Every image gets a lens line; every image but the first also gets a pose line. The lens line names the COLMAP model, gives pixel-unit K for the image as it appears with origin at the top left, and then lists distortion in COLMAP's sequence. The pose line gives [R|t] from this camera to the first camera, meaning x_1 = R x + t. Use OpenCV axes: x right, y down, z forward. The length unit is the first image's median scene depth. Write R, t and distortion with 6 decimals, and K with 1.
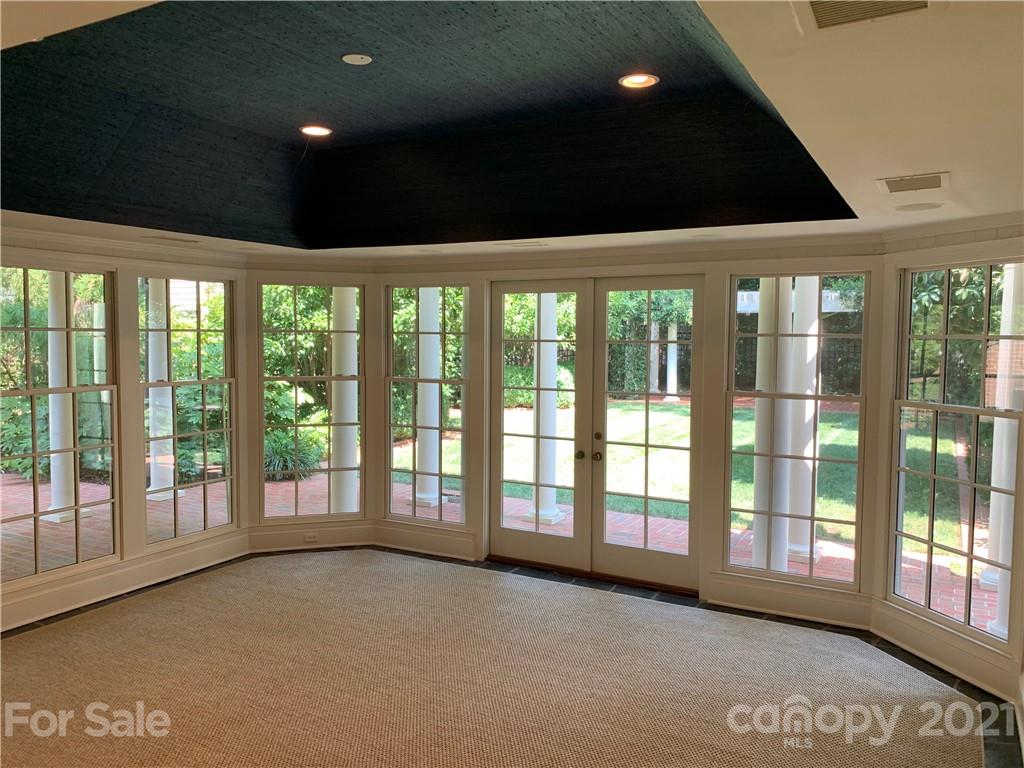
lens RADIAL K [[777.5, 0, 512.0], [0, 777.5, 384.0], [0, 0, 1]] dist [-0.005239, -0.001710]
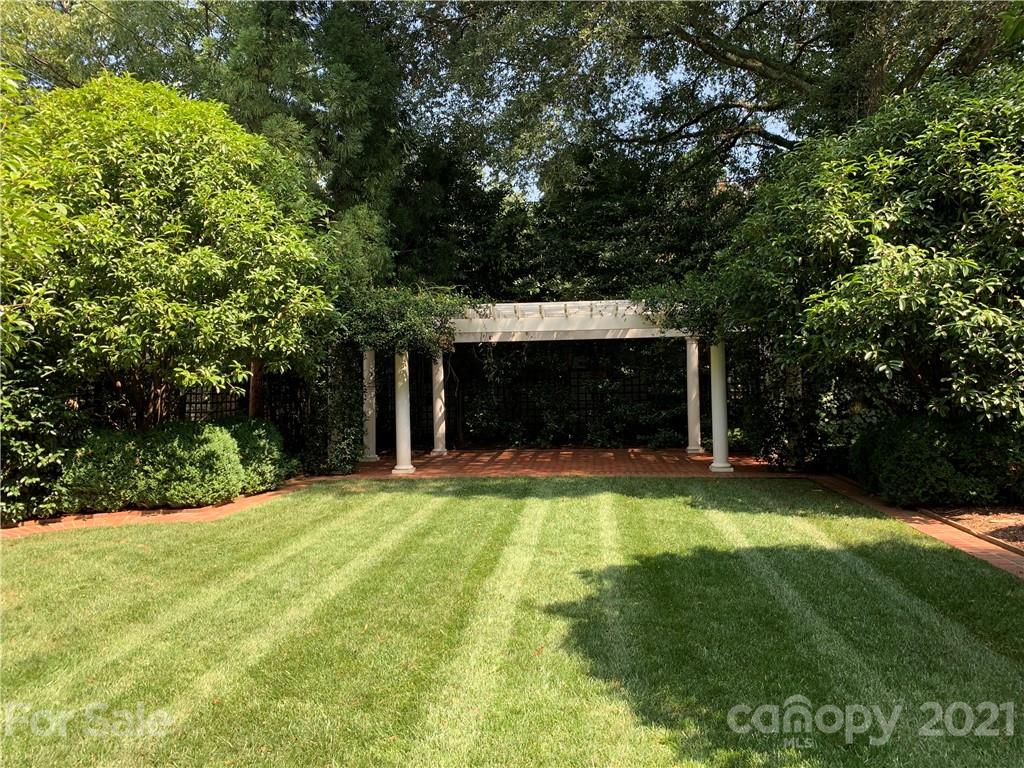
lens RADIAL K [[777.5, 0, 512.0], [0, 777.5, 384.0], [0, 0, 1]] dist [-0.005239, -0.001710]
pose [[0.916126, -0.012344, 0.400701, 0.033467], [0.036070, 0.998010, -0.051721, -0.015318], [-0.399265, 0.061836, 0.914748, 0.387196]]
